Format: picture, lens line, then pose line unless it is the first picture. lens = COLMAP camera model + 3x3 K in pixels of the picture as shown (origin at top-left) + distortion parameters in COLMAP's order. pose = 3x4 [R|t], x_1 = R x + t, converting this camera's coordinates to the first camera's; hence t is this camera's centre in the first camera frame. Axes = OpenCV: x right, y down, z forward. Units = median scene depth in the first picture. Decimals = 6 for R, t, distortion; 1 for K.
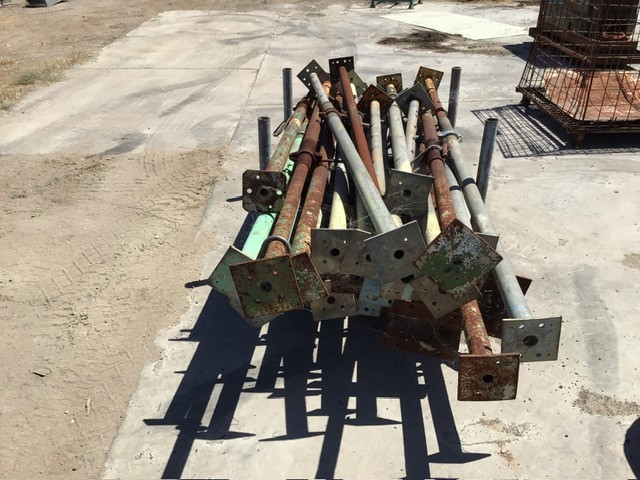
lens RADIAL K [[568.5, 0, 322.2], [0, 568.5, 229.9], [0, 0, 1]] dist [0.099006, -0.204290]
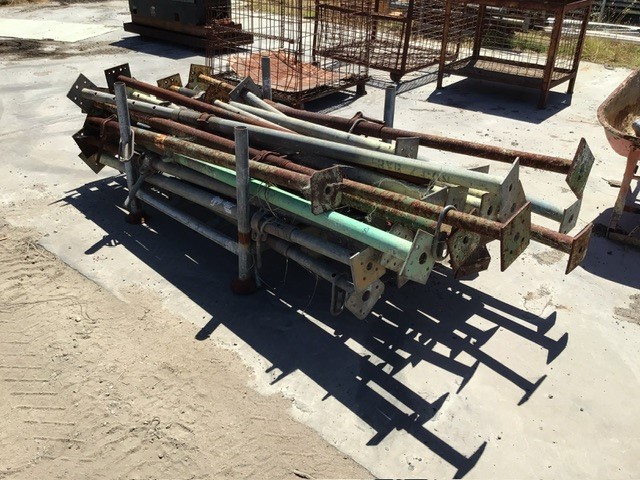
lens RADIAL K [[568.5, 0, 322.2], [0, 568.5, 229.9], [0, 0, 1]] dist [0.099006, -0.204290]
pose [[0.673105, -0.335187, 0.659227, -0.728194], [0.330978, 0.933672, 0.136784, -0.130608], [-0.661350, 0.126119, 0.739398, 0.253858]]
